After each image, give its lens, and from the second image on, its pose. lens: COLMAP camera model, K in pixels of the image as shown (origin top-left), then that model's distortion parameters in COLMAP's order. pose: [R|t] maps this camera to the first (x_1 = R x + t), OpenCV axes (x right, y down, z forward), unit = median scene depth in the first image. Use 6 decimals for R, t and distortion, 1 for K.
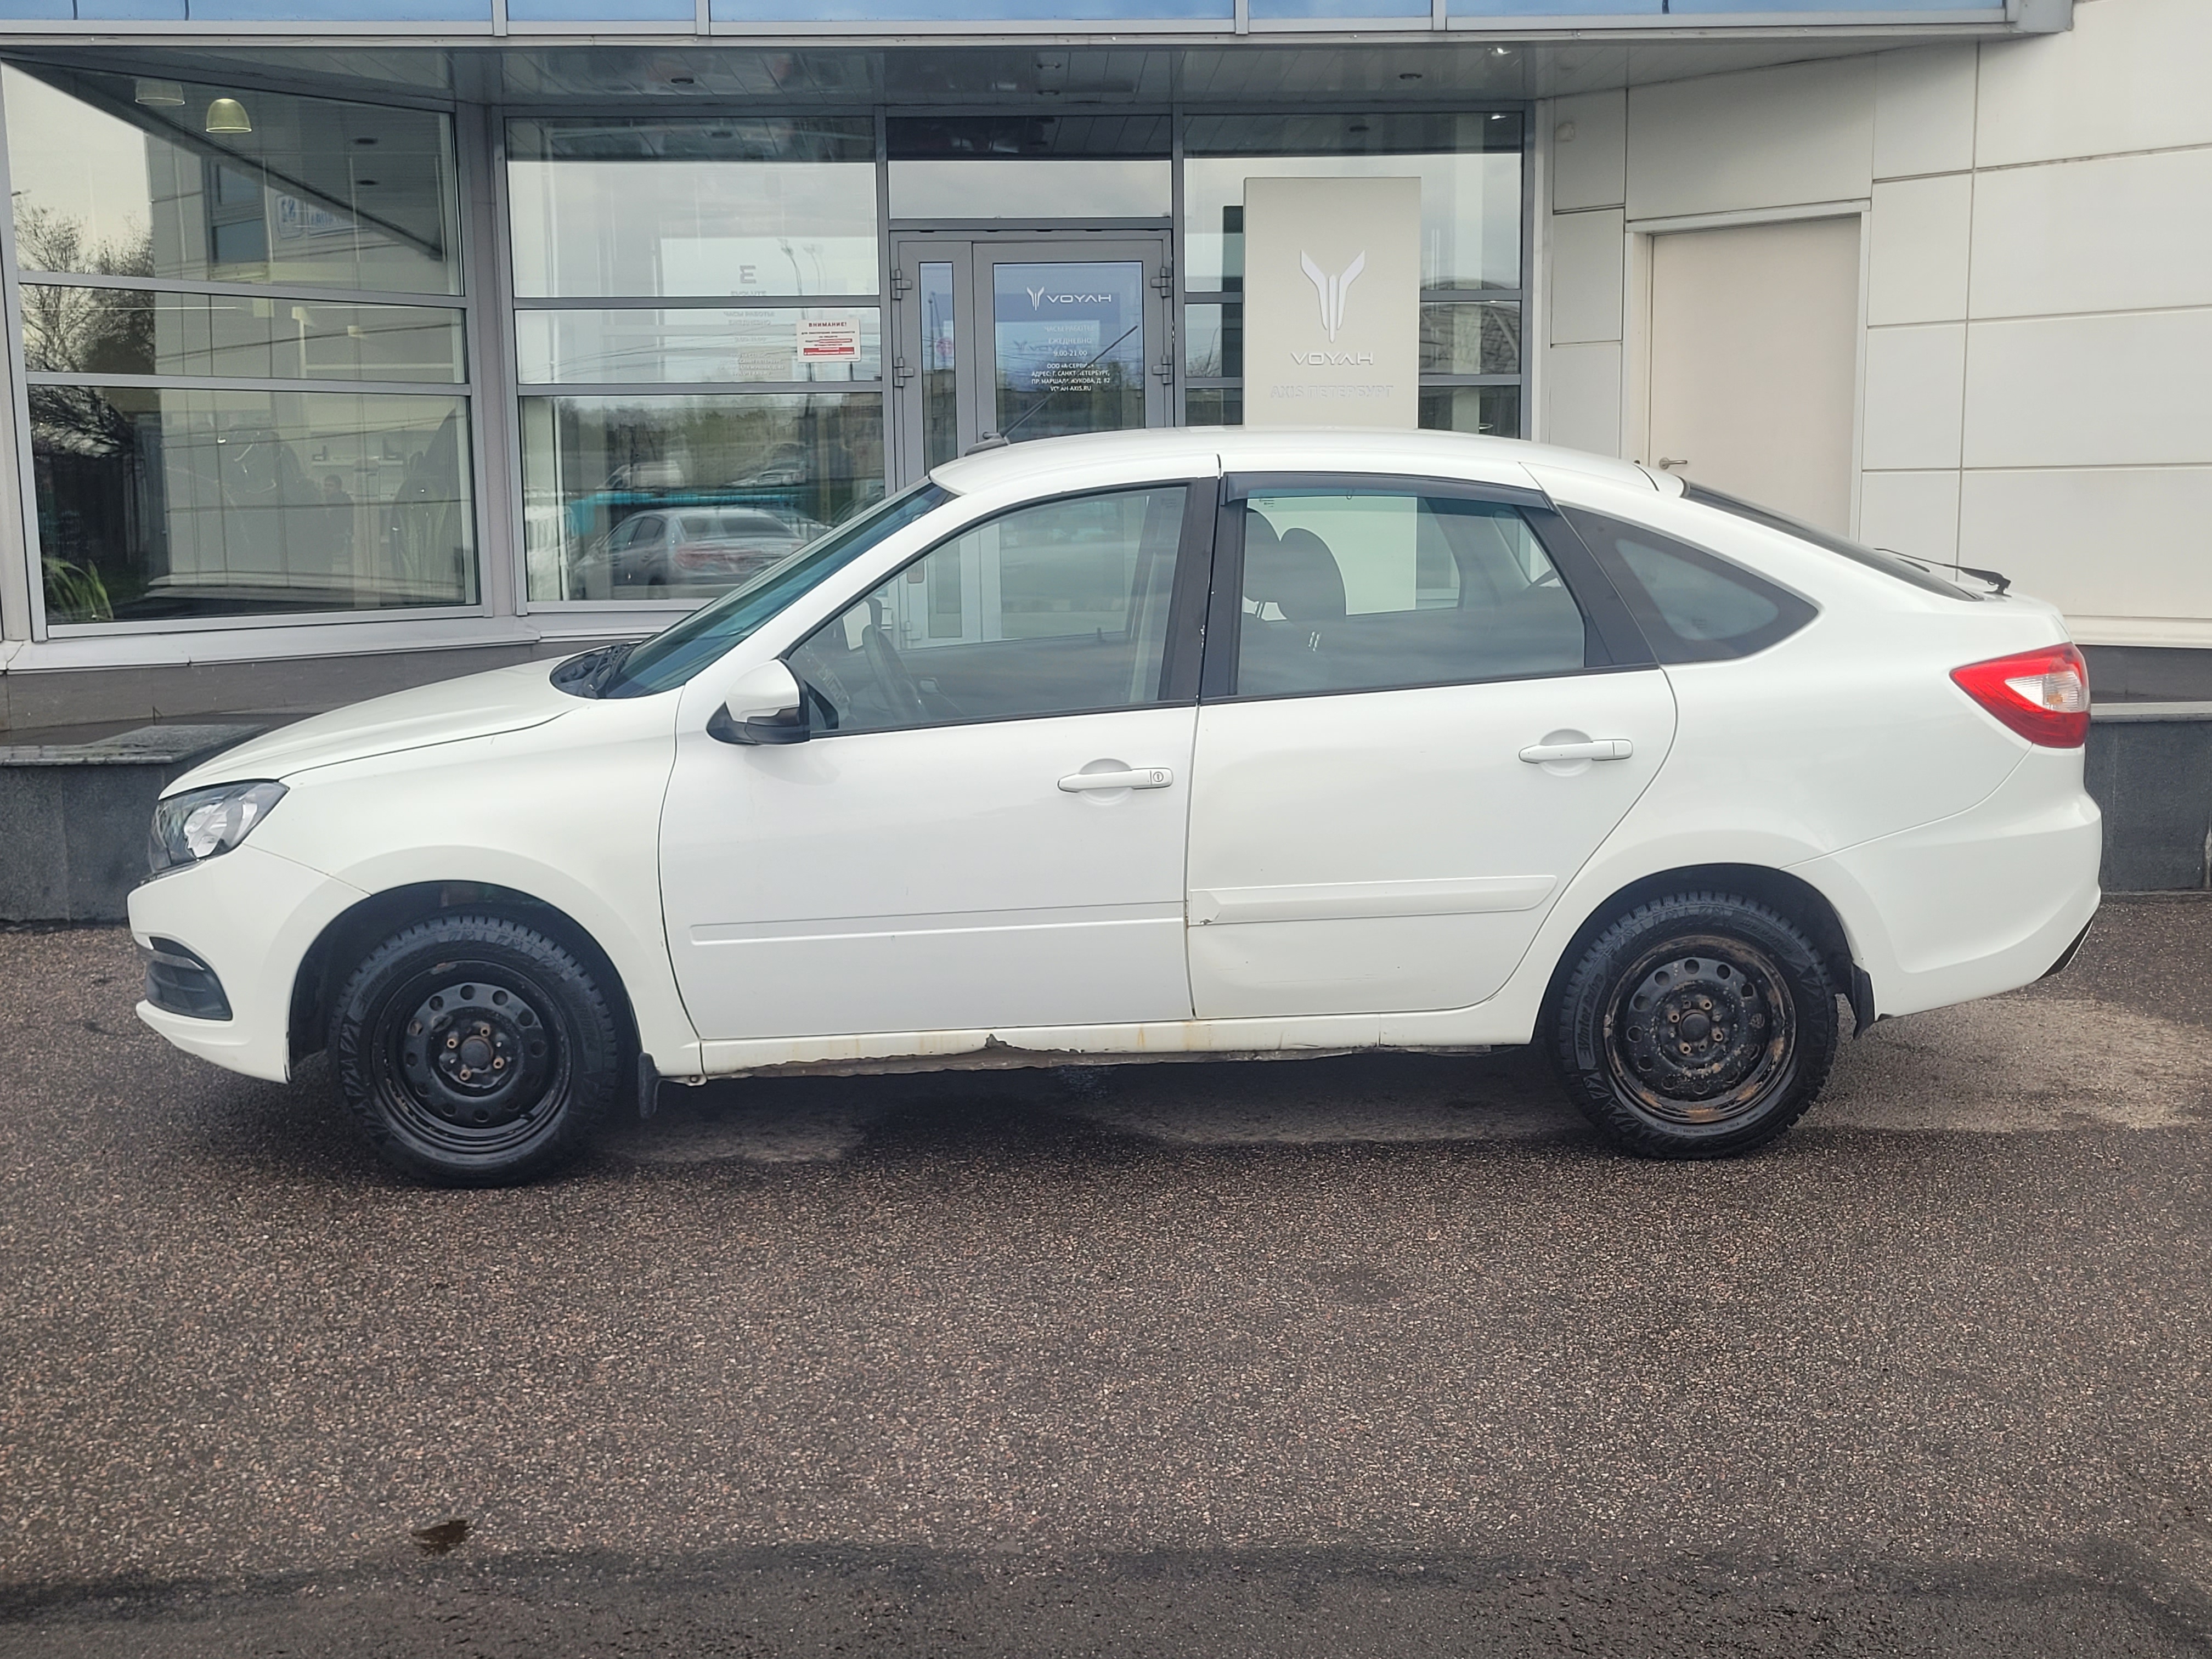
lens RADIAL K [[2509.0, 0, 1076.3], [0, 2509.0, 872.3], [0, 0, 1]] dist [0.035362, -0.005794]
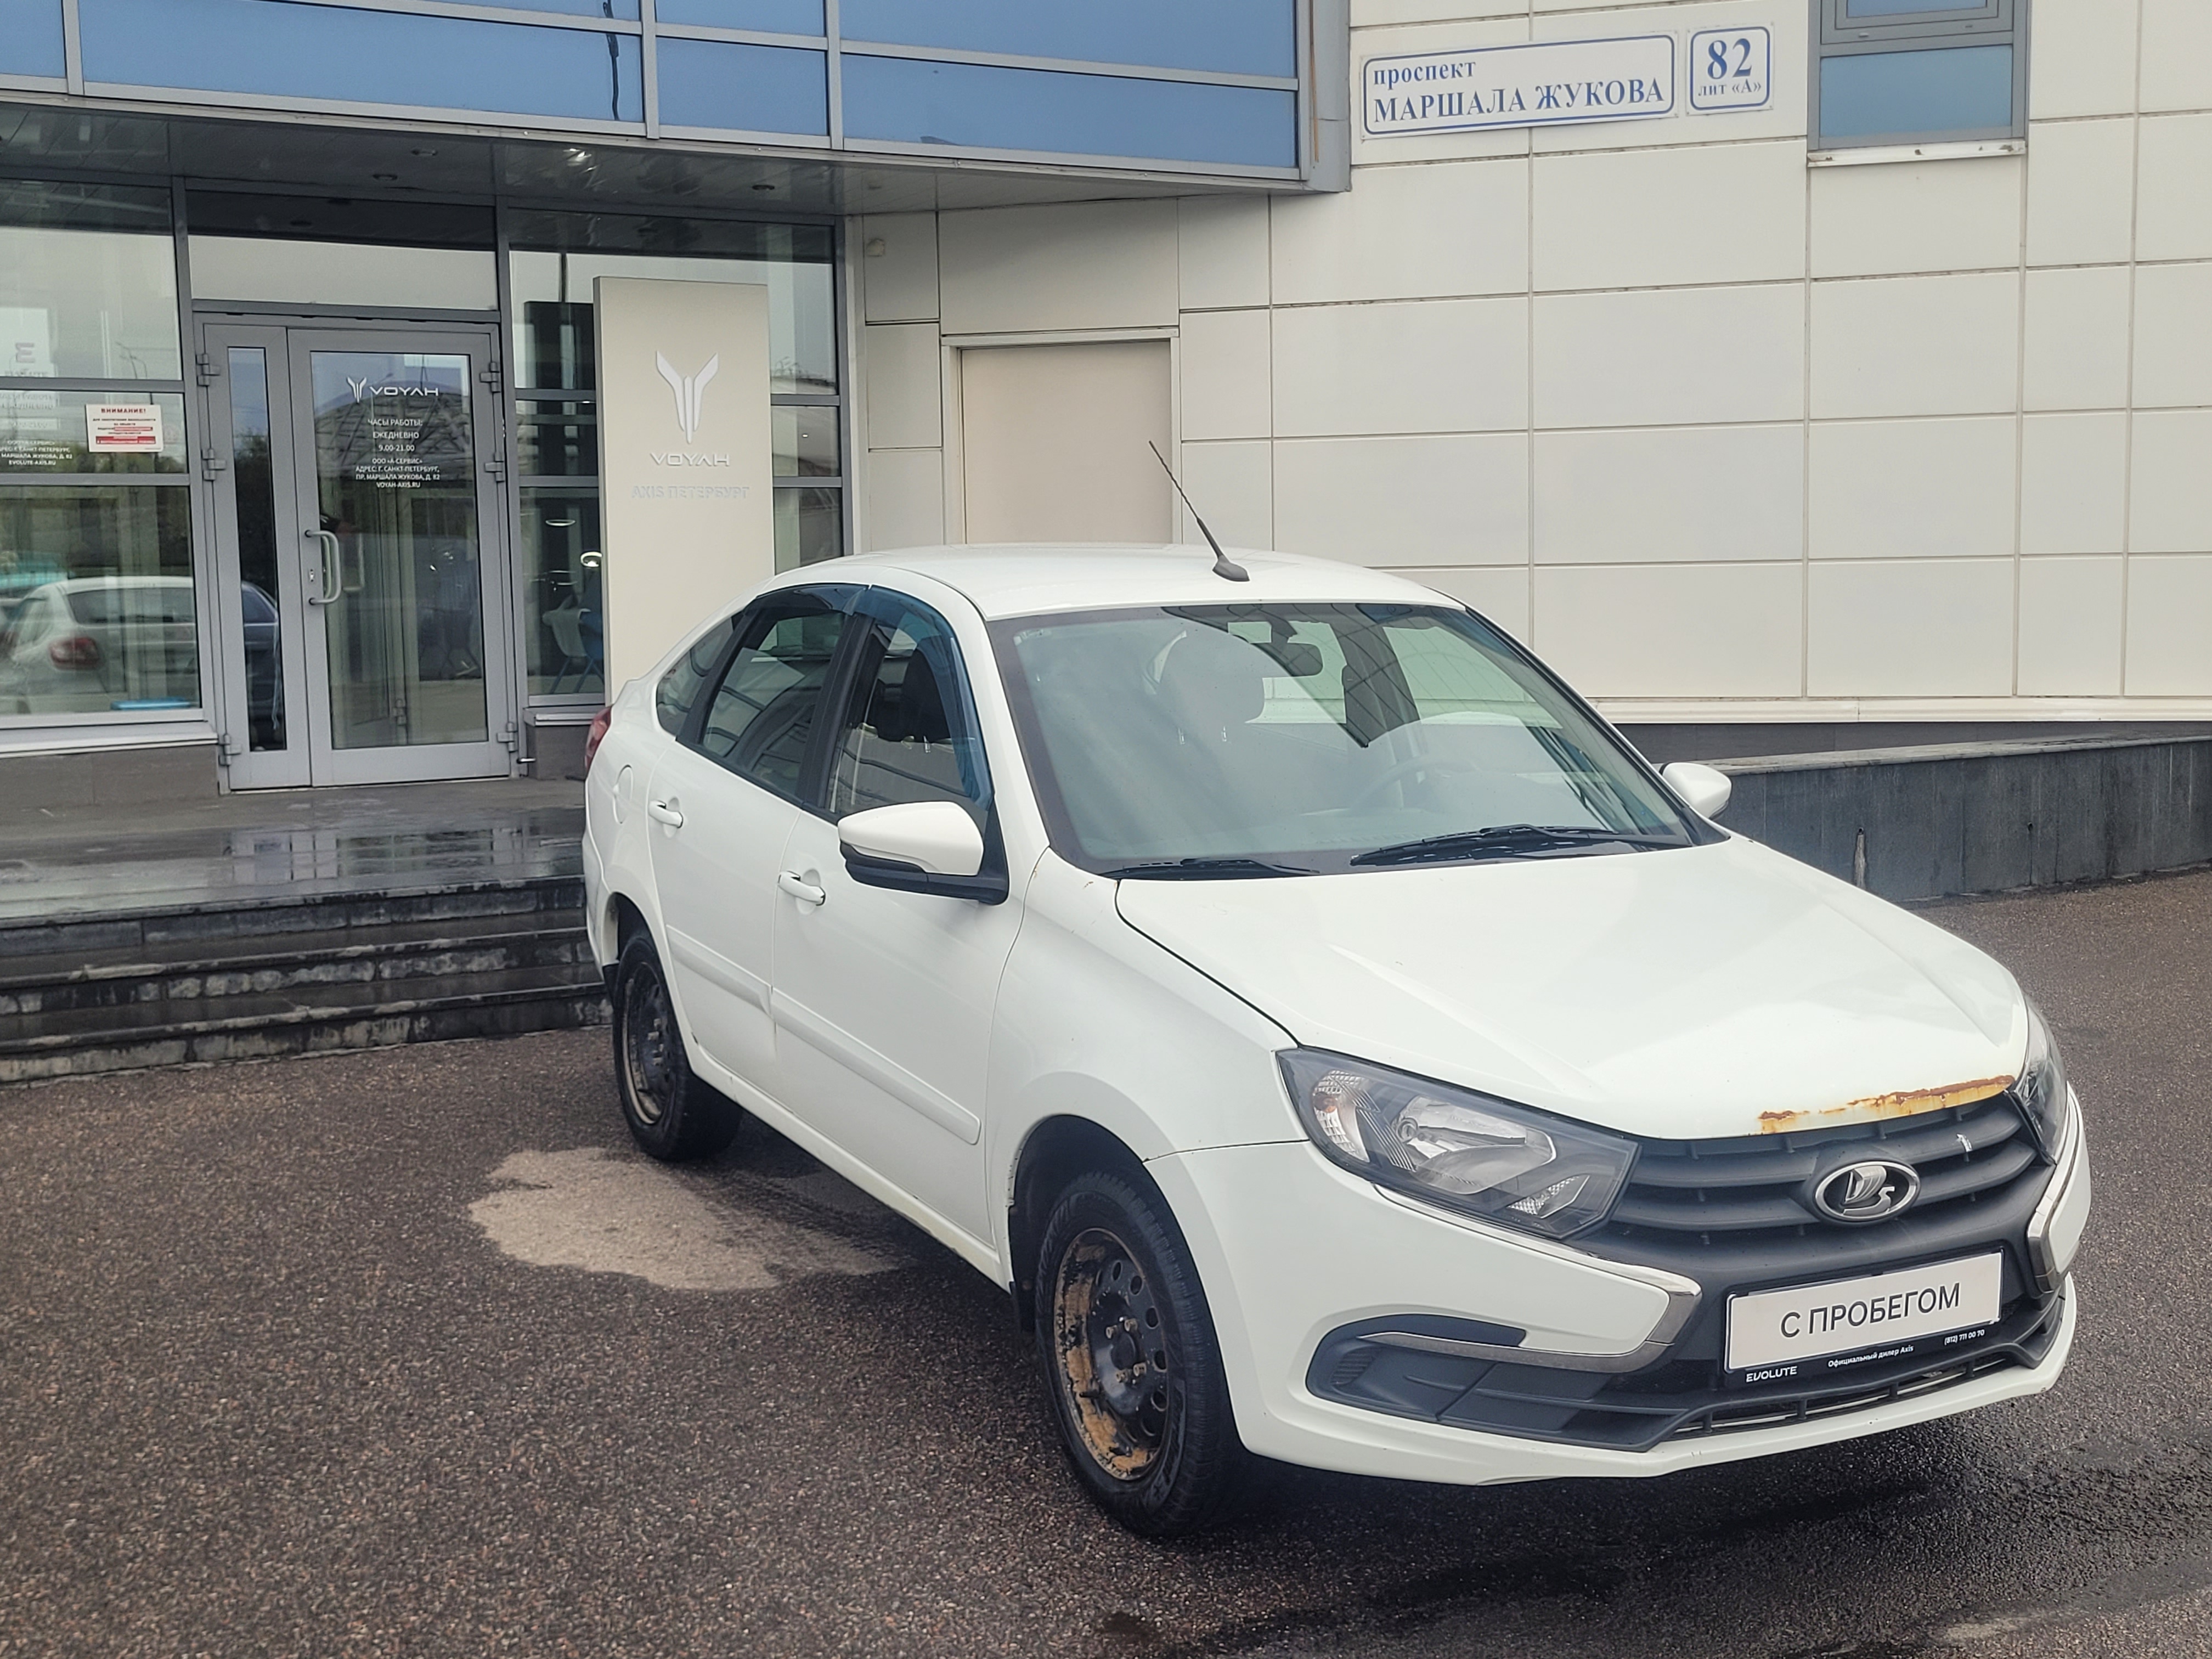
lens RADIAL K [[2606.7, 0, 1106.0], [0, 2606.7, 829.5], [0, 0, 1]] dist [0.027310, 0.021964]
pose [[0.891219, -0.047331, 0.451096, -0.532364], [0.072501, 0.996619, -0.038668, -0.014097], [-0.447741, 0.067166, 0.891637, 0.028447]]
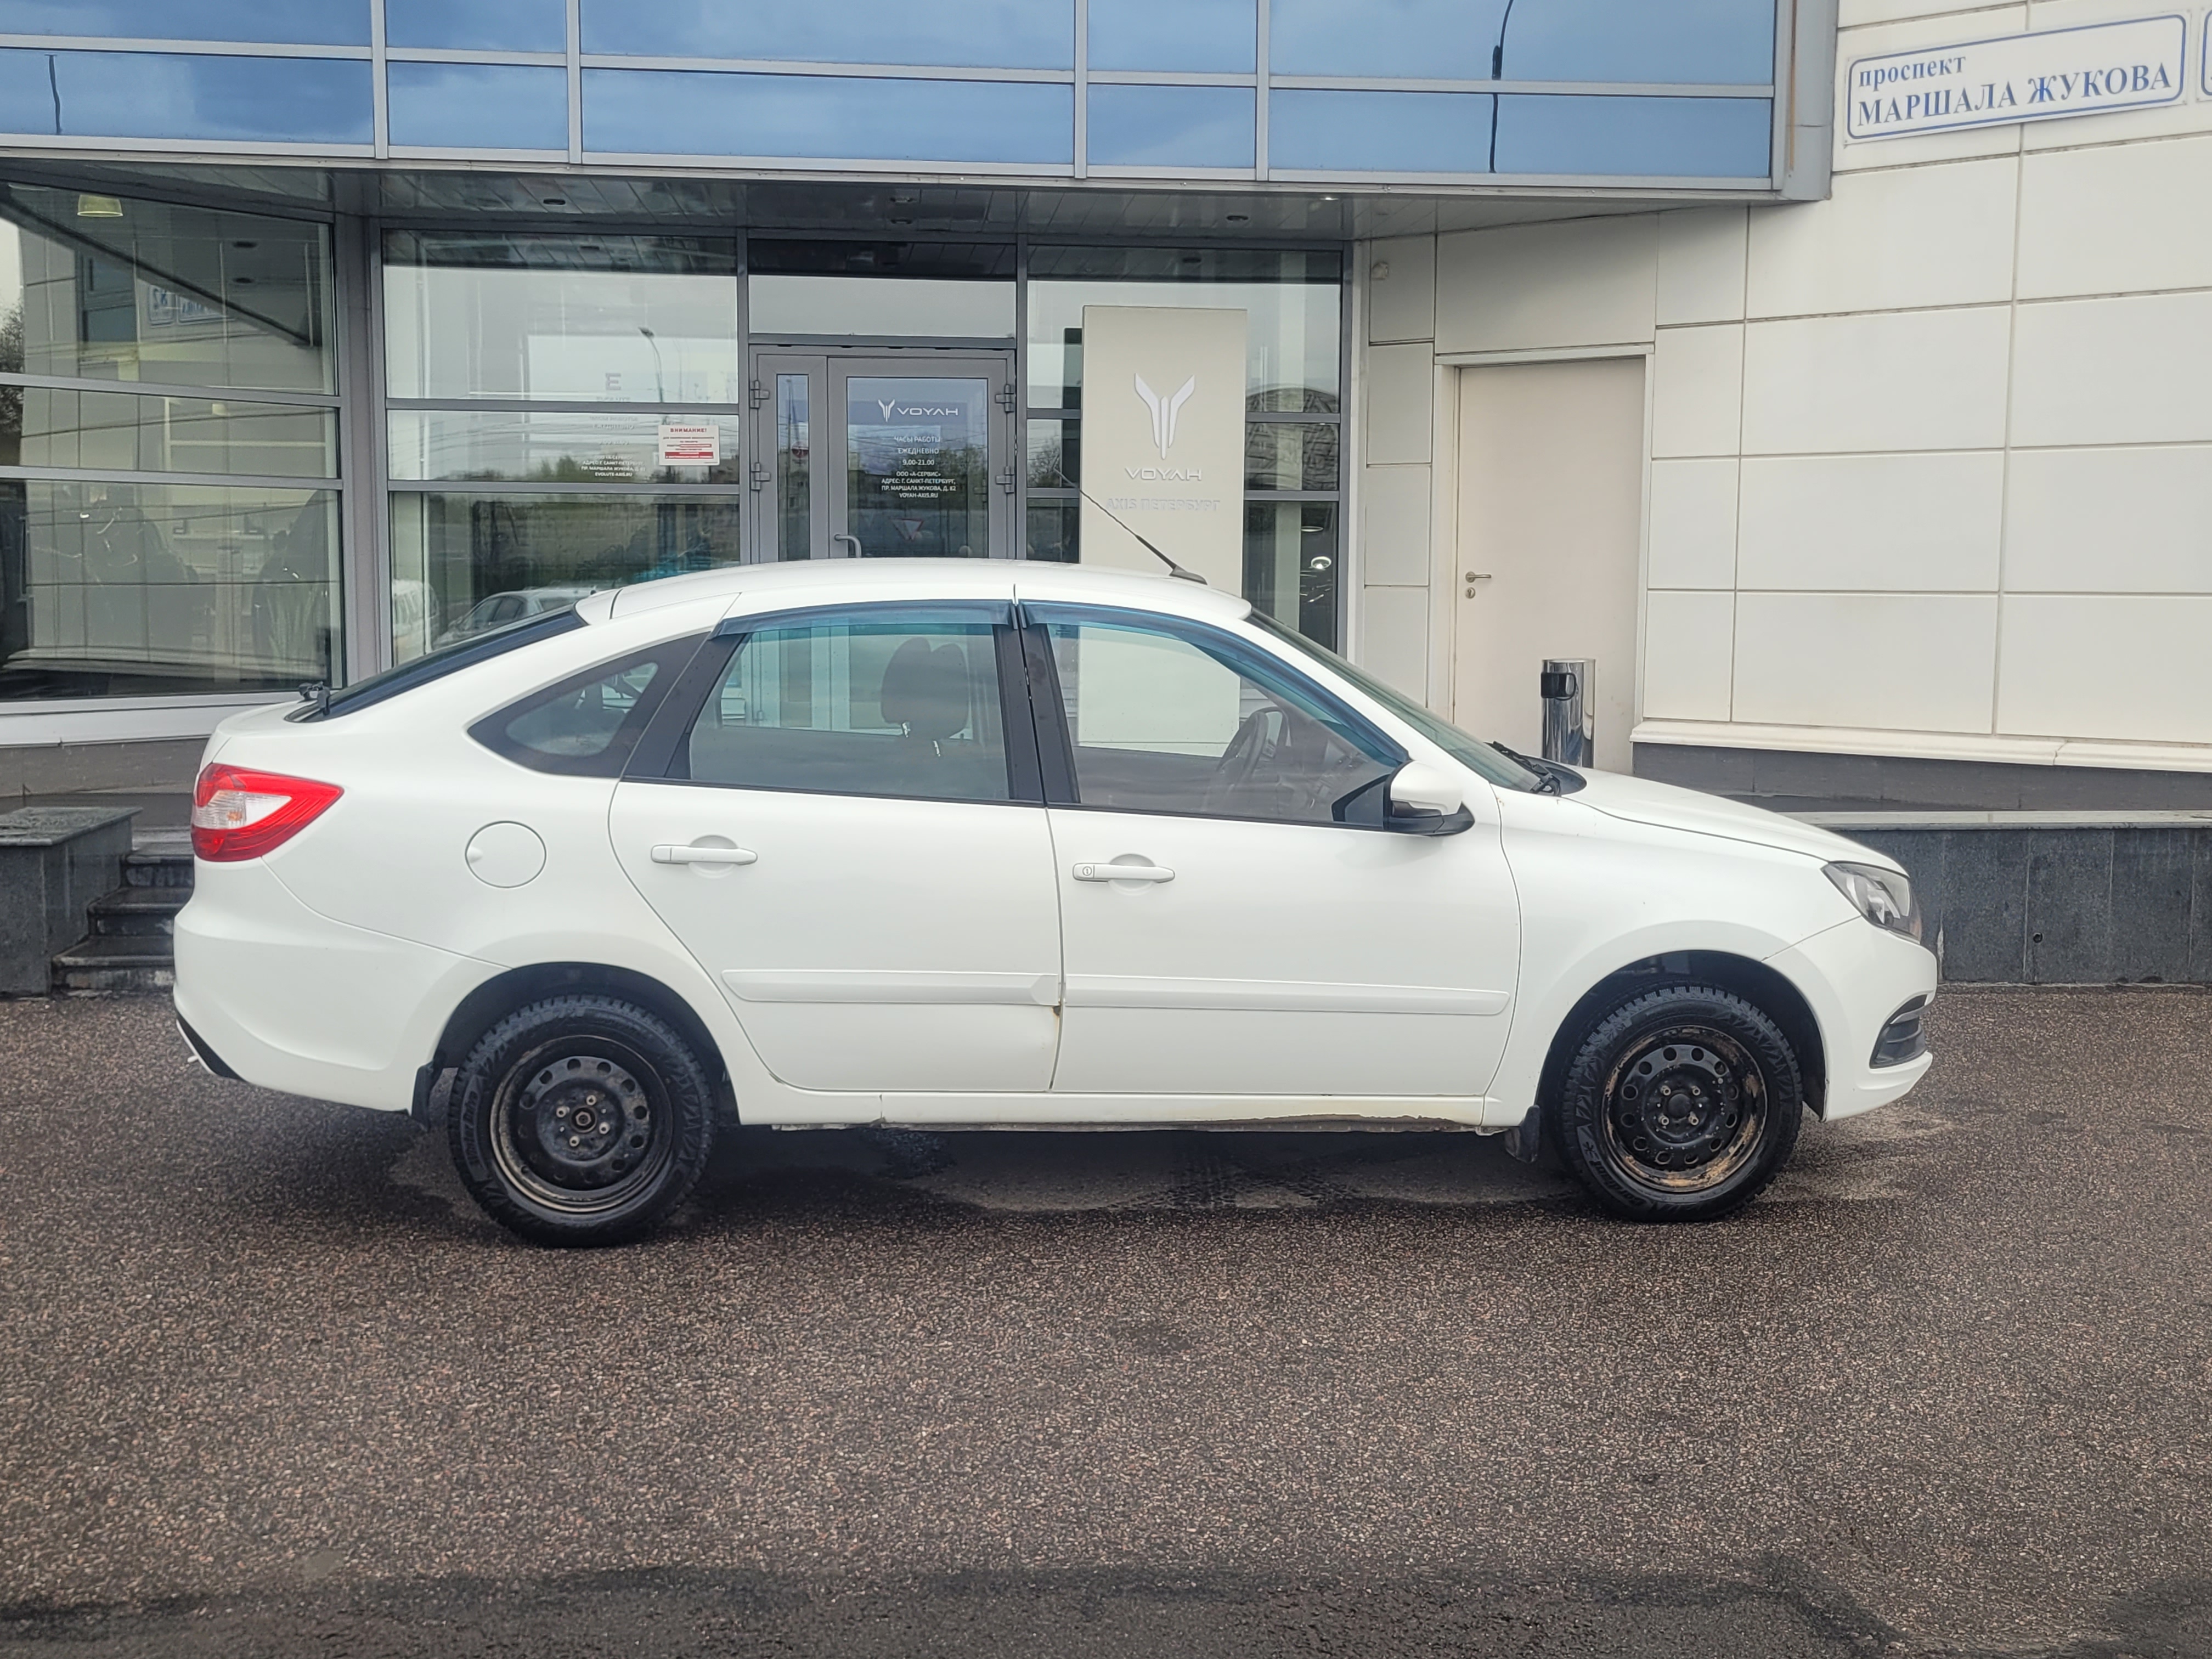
lens RADIAL K [[2471.3, 0, 1088.0], [0, 2471.3, 828.6], [0, 0, 1]] dist [0.037615, -0.023405]
pose [[0.997809, 0.013109, 0.064845, 0.008039], [-0.010078, 0.998851, -0.046848, -0.009562], [-0.065385, 0.046092, 0.996795, -0.096483]]
